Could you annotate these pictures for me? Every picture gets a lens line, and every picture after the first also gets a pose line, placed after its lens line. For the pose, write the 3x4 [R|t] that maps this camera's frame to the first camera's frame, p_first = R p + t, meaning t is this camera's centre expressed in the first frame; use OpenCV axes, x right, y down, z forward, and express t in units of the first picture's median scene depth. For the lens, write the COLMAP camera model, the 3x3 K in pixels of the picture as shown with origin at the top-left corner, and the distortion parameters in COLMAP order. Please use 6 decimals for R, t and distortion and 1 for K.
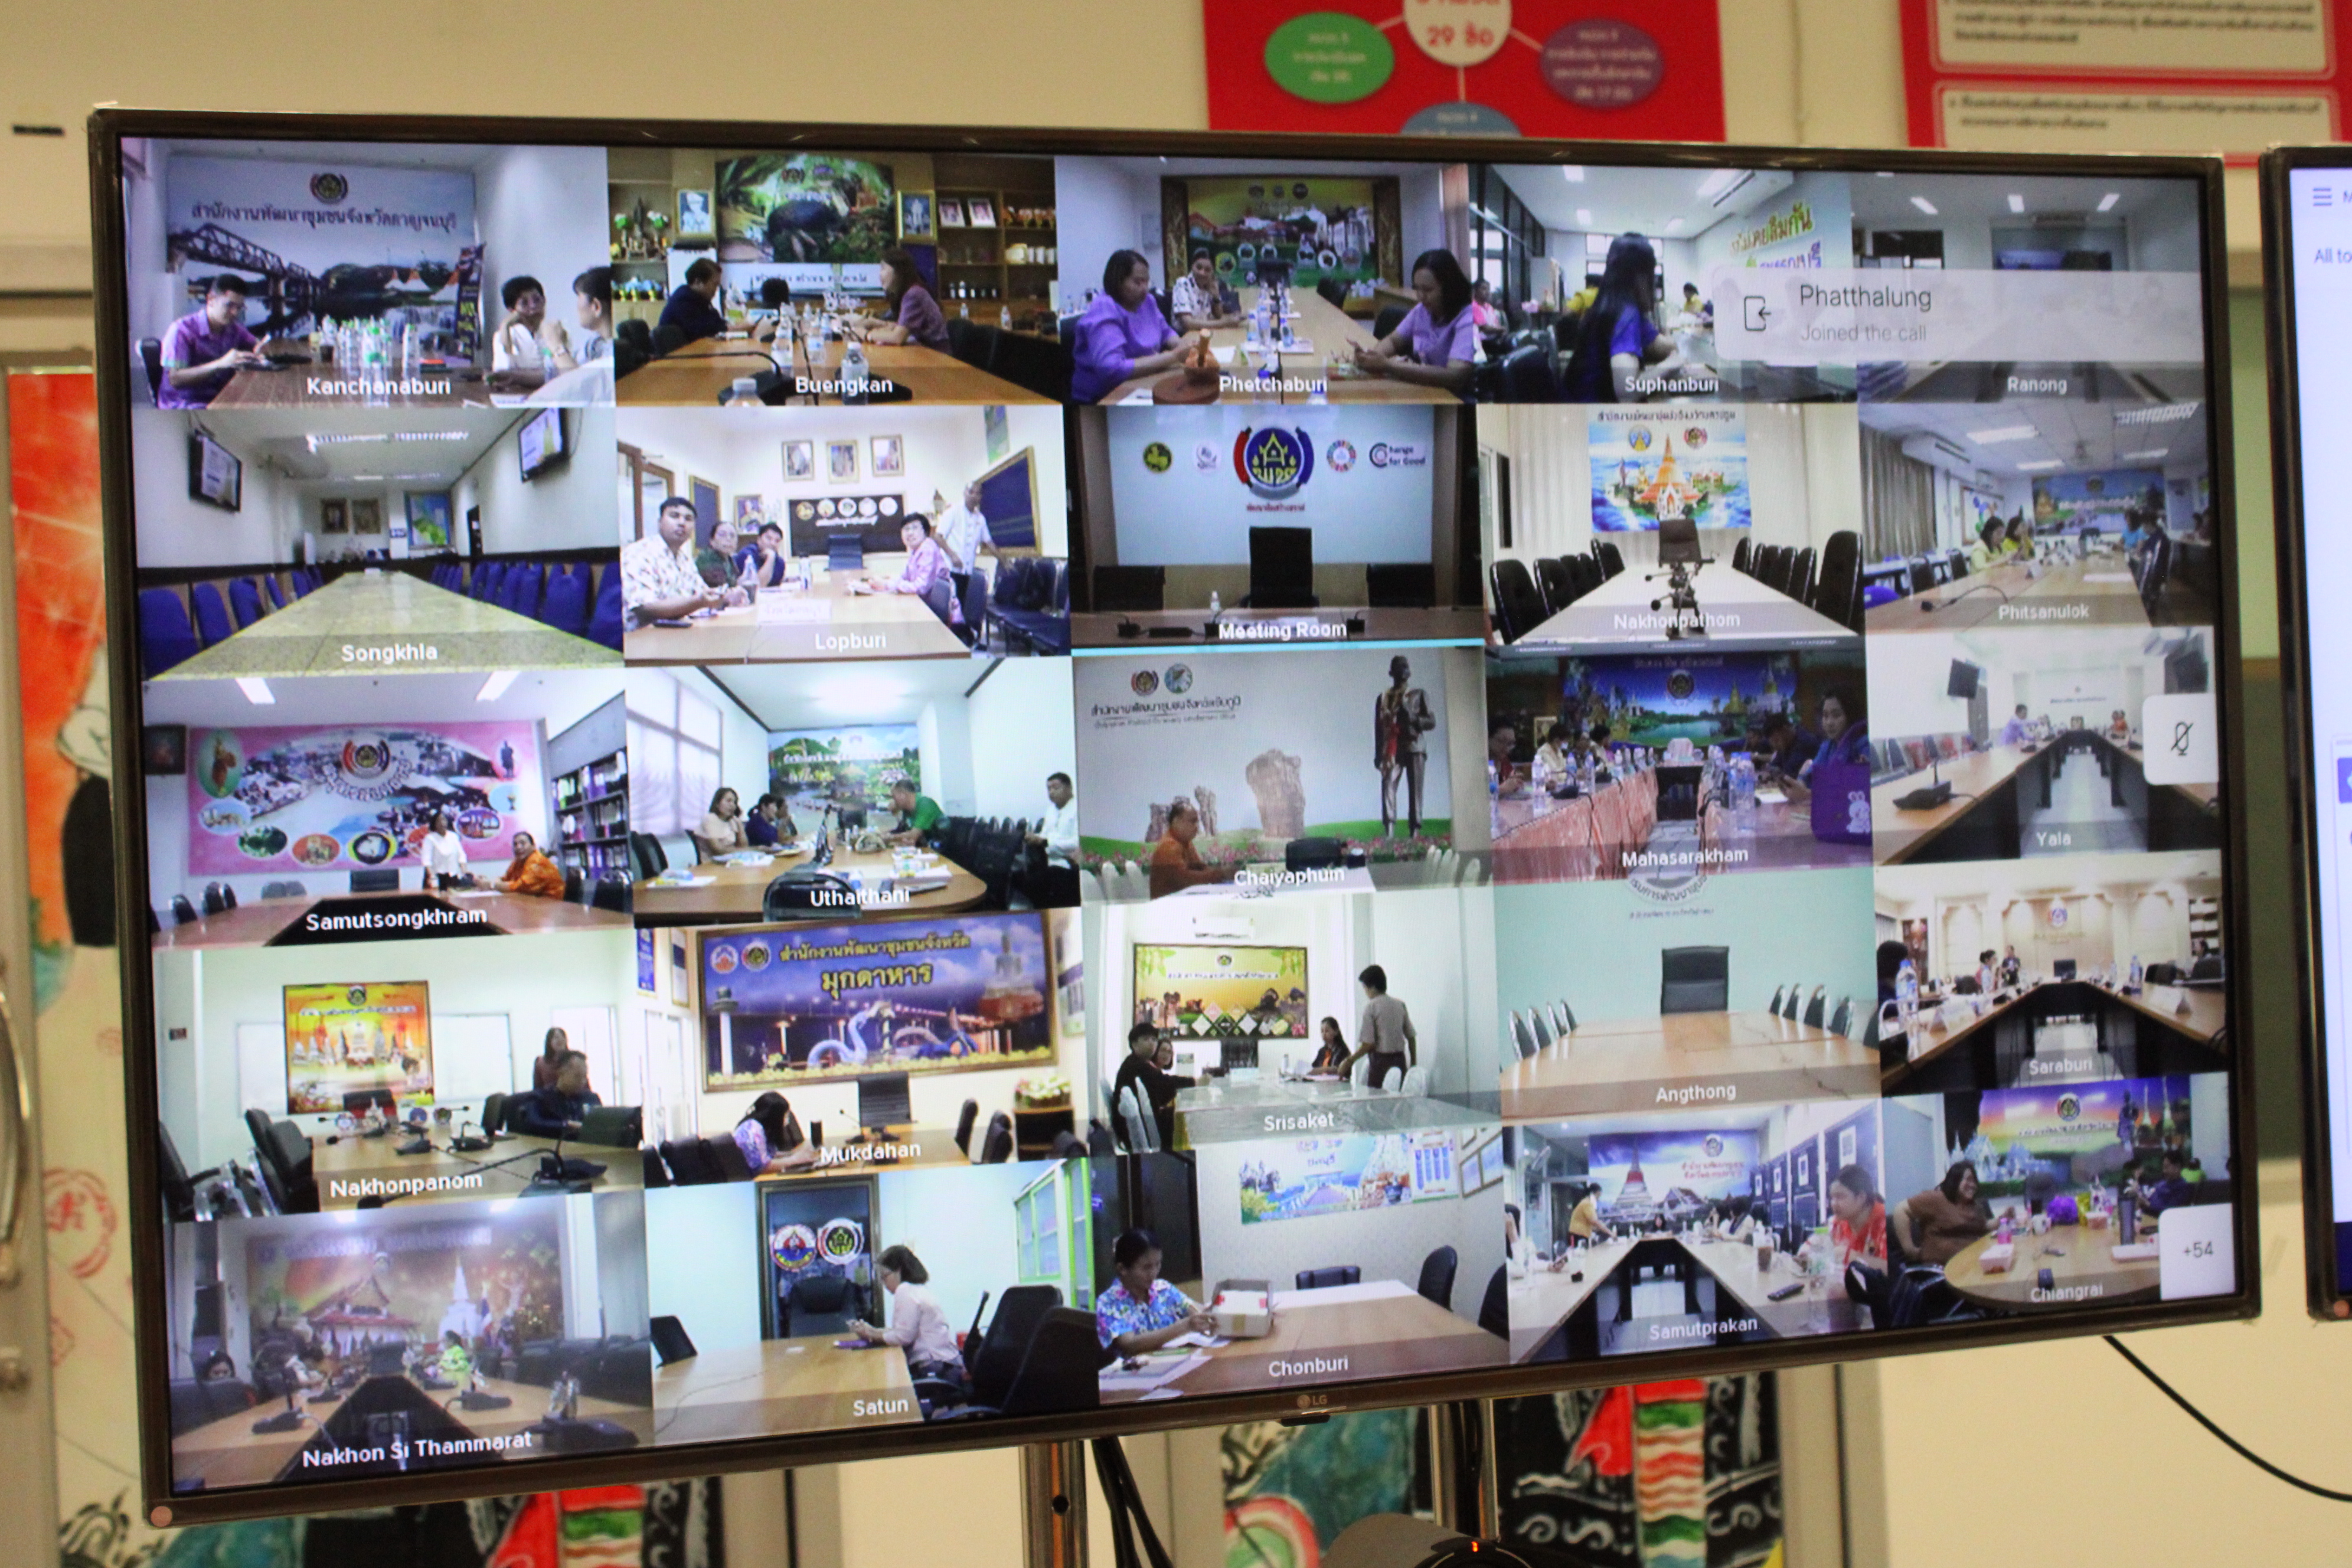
lens RADIAL K [[3498.2, 0, 1175.2], [0, 3498.2, 779.9], [0, 0, 1]] dist [0.030361, 0.000000]
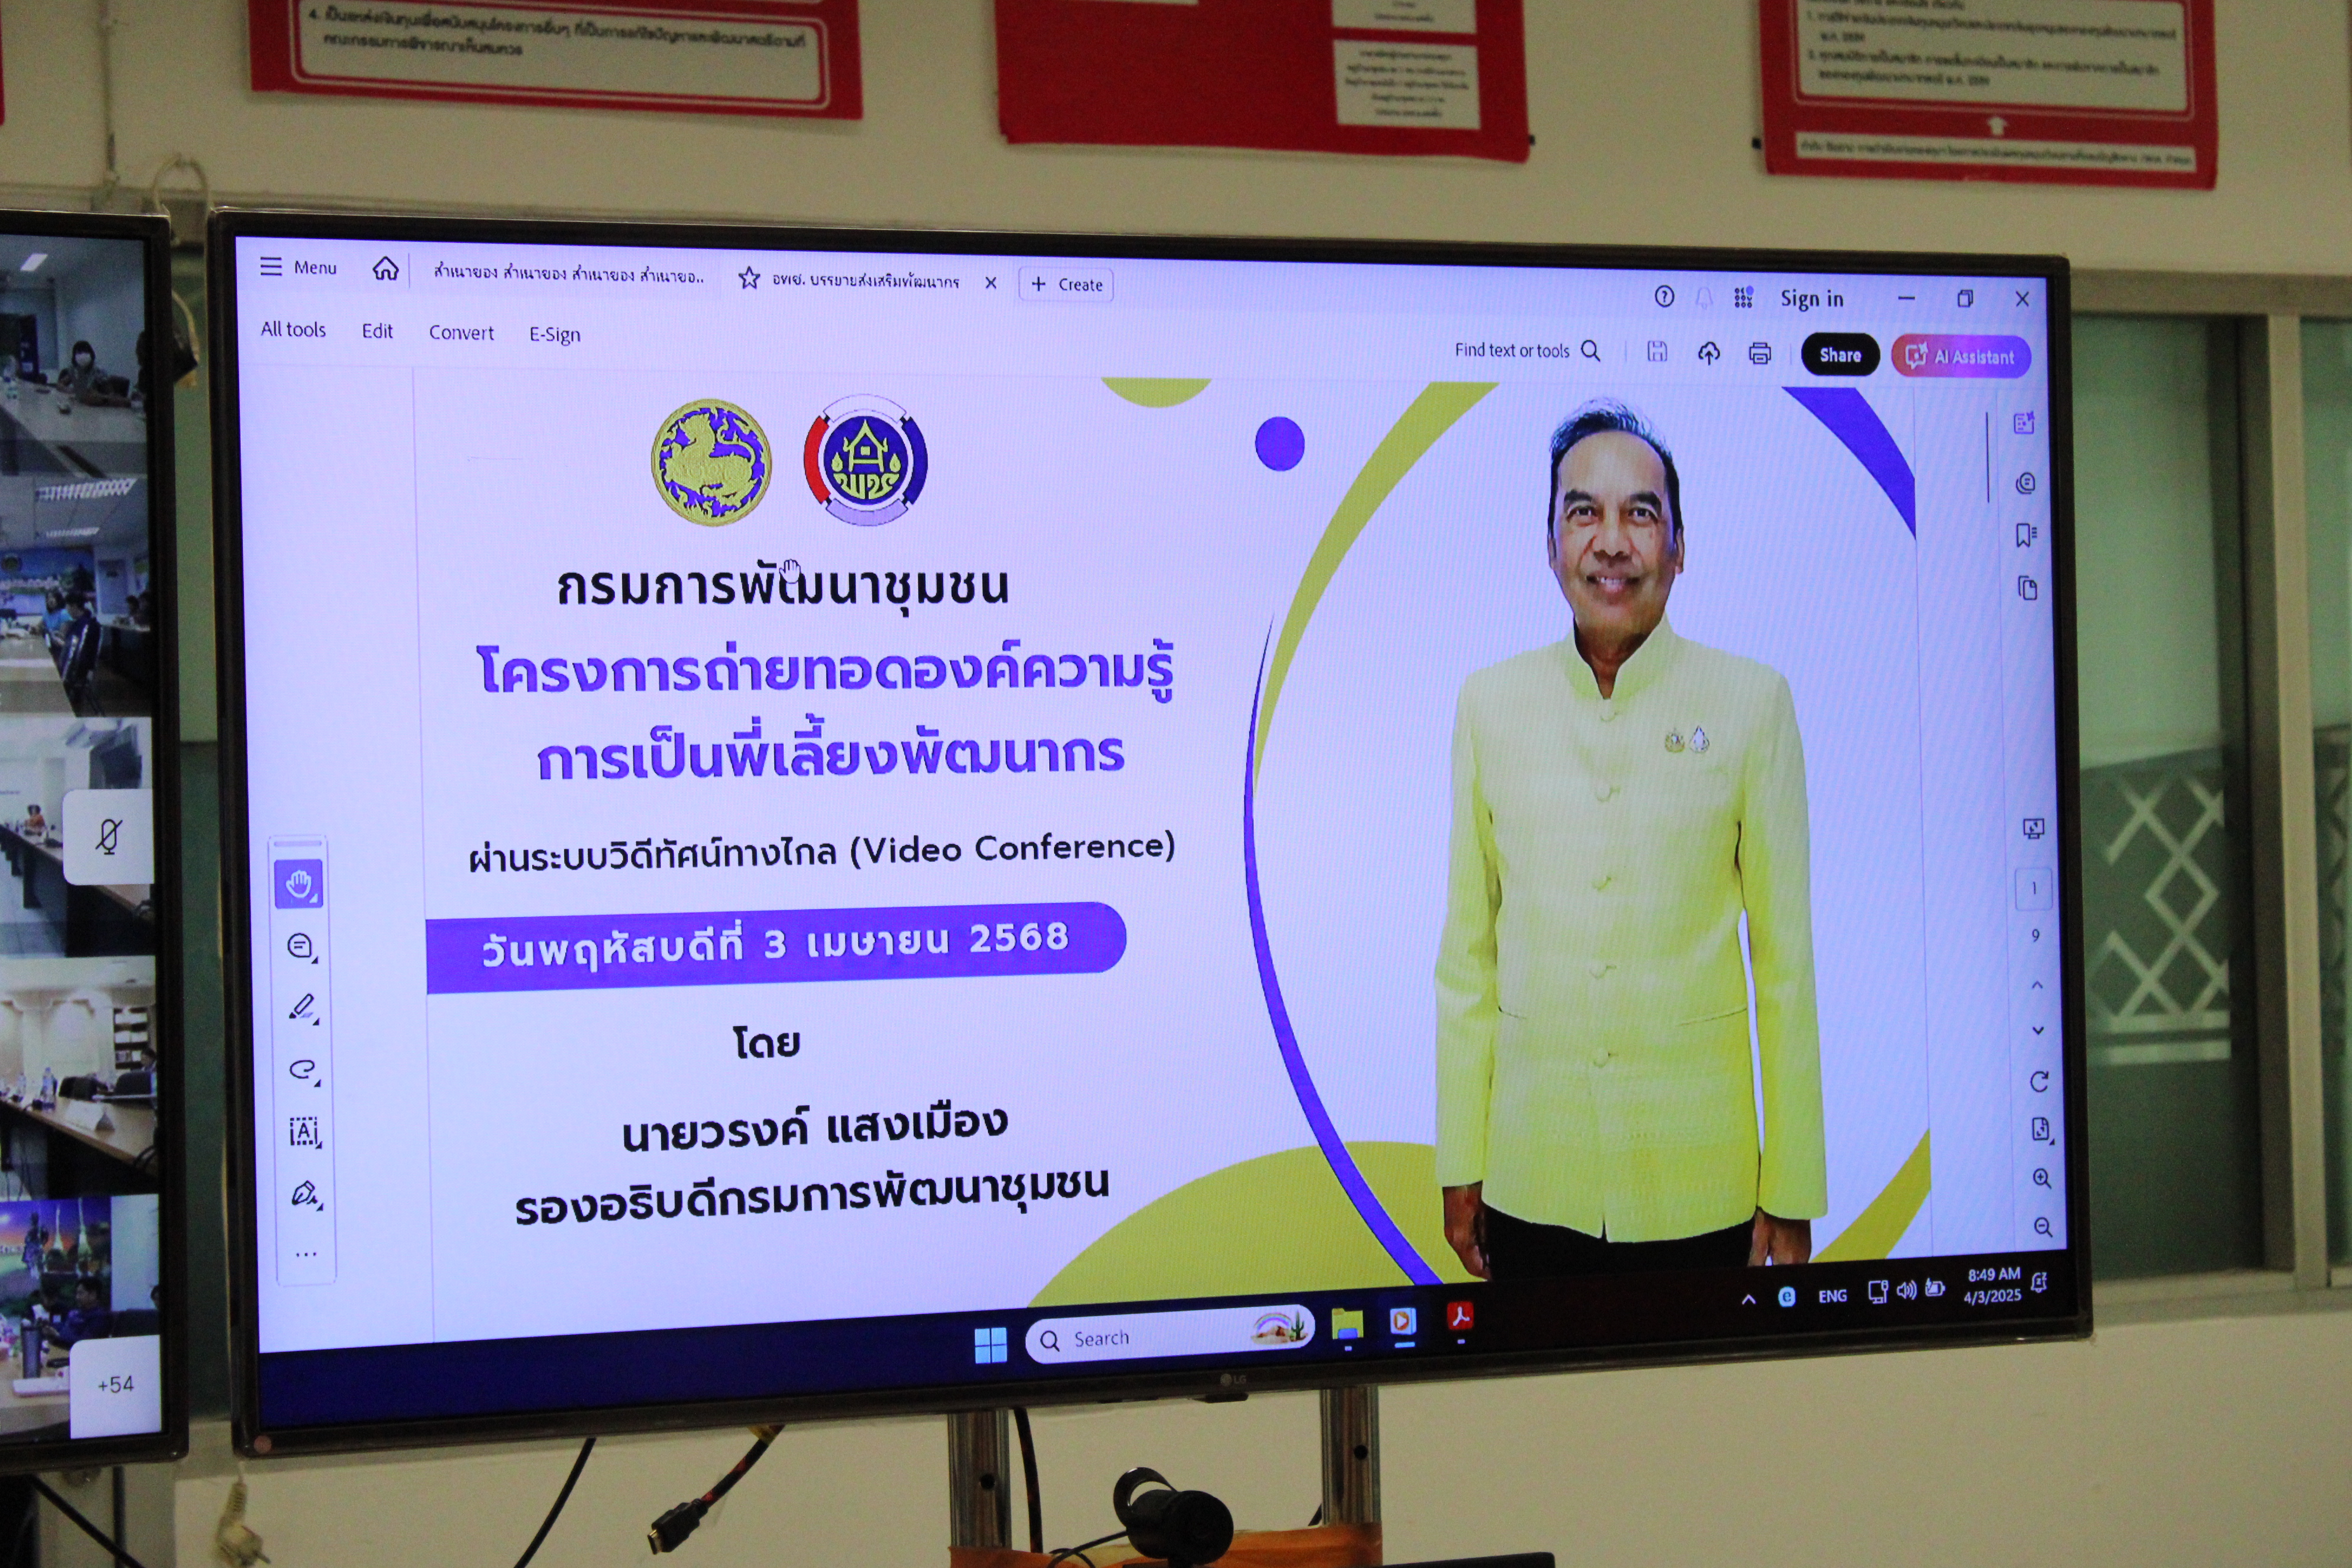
lens RADIAL K [[5973.8, 0, 1177.1], [0, 5973.8, 789.4], [0, 0, 1]] dist [0.146571, 0.000000]
pose [[0.973950, 0.023487, 0.225544, 0.203197], [-0.020076, 0.999647, -0.017403, -0.002243], [-0.225873, 0.012422, 0.974077, -0.625953]]
